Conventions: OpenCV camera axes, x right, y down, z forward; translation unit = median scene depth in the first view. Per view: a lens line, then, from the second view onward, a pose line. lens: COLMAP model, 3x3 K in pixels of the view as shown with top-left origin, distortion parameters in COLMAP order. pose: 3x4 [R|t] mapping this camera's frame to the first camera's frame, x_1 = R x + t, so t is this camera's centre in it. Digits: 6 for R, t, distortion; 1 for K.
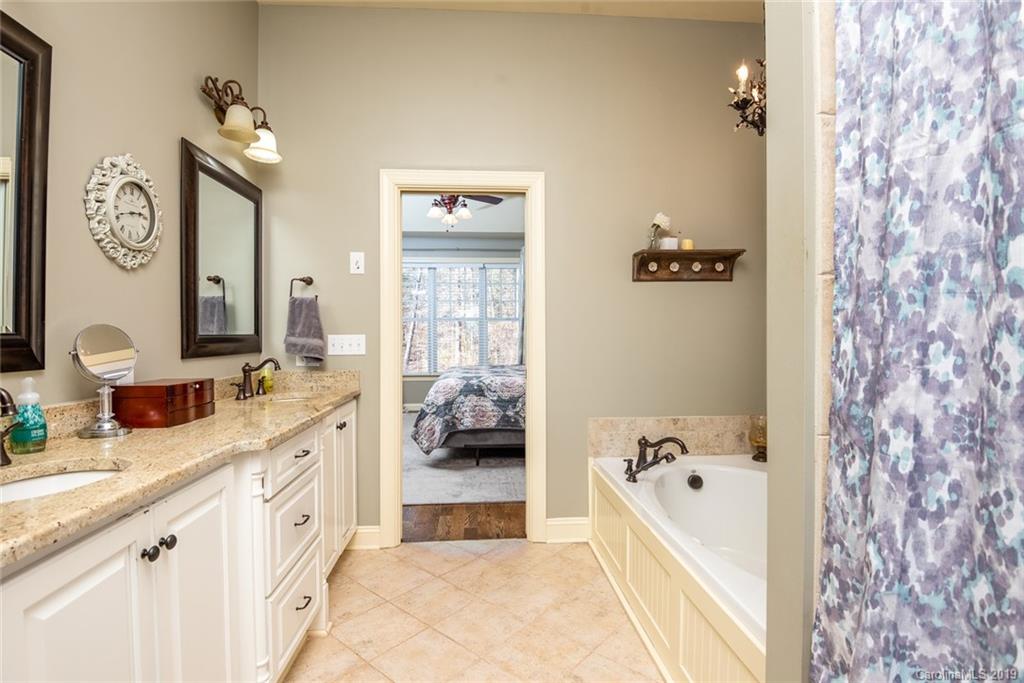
lens RADIAL K [[486.5, 0, 512.0], [0, 486.5, 341.5], [0, 0, 1]] dist [-0.001069, -0.000459]
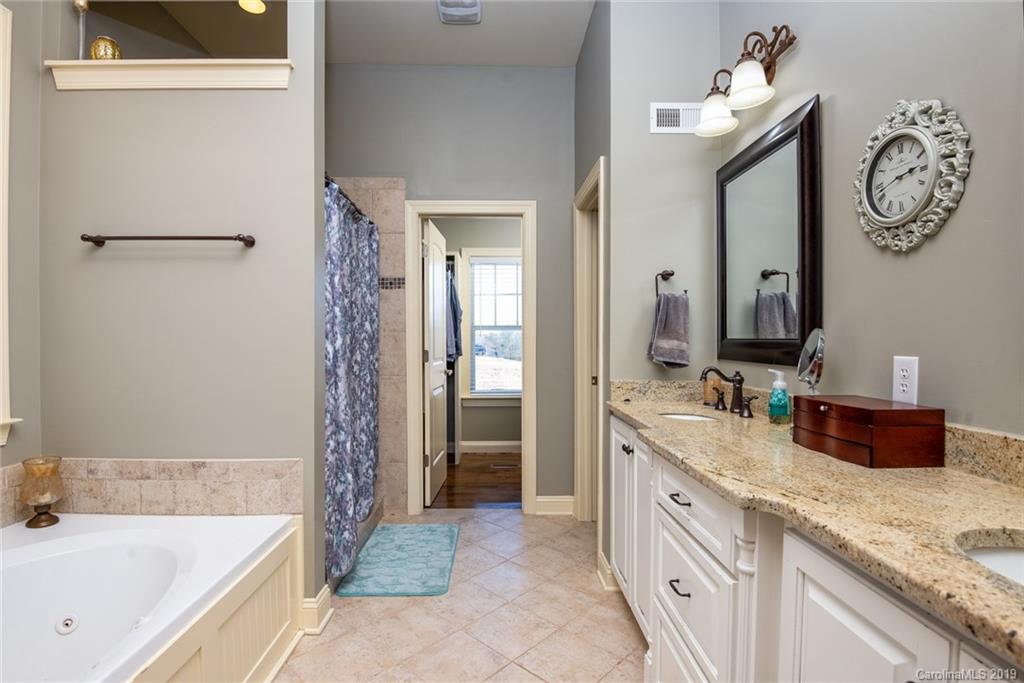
lens RADIAL K [[486.5, 0, 512.0], [0, 486.5, 341.5], [0, 0, 1]] dist [-0.001069, -0.000459]
pose [[-0.997739, 0.002597, 0.067161, -0.231421], [0.003709, 0.999858, 0.016432, -0.024410], [-0.067109, 0.016644, -0.997607, 1.794706]]
